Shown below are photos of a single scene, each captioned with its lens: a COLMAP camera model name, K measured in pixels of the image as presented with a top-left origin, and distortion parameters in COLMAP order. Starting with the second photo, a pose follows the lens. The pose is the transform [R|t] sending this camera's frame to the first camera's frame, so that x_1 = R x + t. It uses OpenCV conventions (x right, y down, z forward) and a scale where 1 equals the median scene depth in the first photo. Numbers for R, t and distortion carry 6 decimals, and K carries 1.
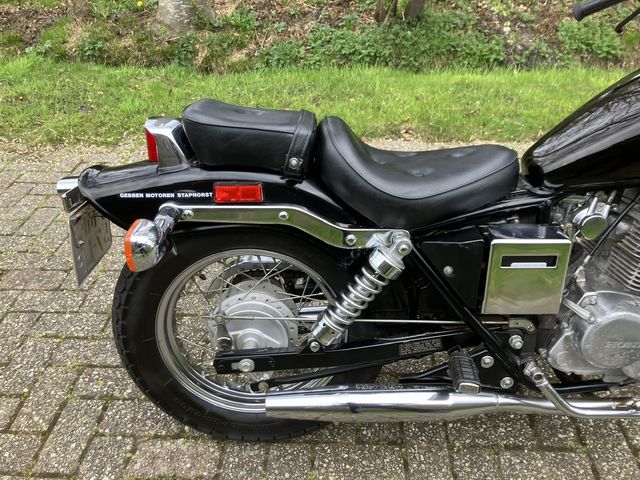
lens RADIAL K [[526.6, 0, 323.2], [0, 526.6, 235.4], [0, 0, 1]] dist [0.032291, -0.020955]
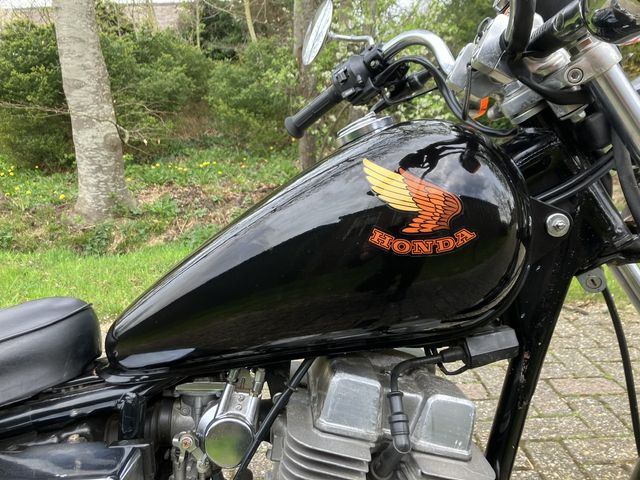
lens RADIAL K [[526.6, 0, 321.5], [0, 526.6, 233.9], [0, 0, 1]] dist [0.032291, -0.020955]
pose [[0.998699, -0.032453, 0.039345, 0.106739], [0.044043, 0.937770, -0.344453, -0.004378], [-0.025718, 0.345738, 0.937979, 0.078063]]
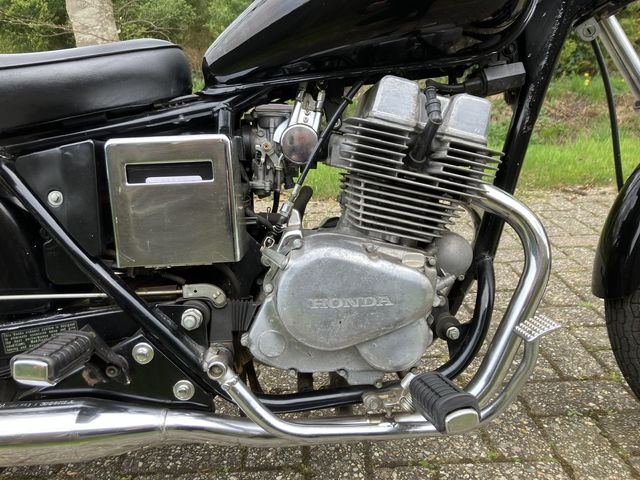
lens RADIAL K [[526.6, 0, 316.6], [0, 526.6, 241.0], [0, 0, 1]] dist [0.032291, -0.020955]
pose [[0.998611, -0.046366, 0.025035, 0.092354], [0.051024, 0.969507, -0.239692, 0.049586], [-0.013158, 0.240636, 0.970526, 0.066359]]
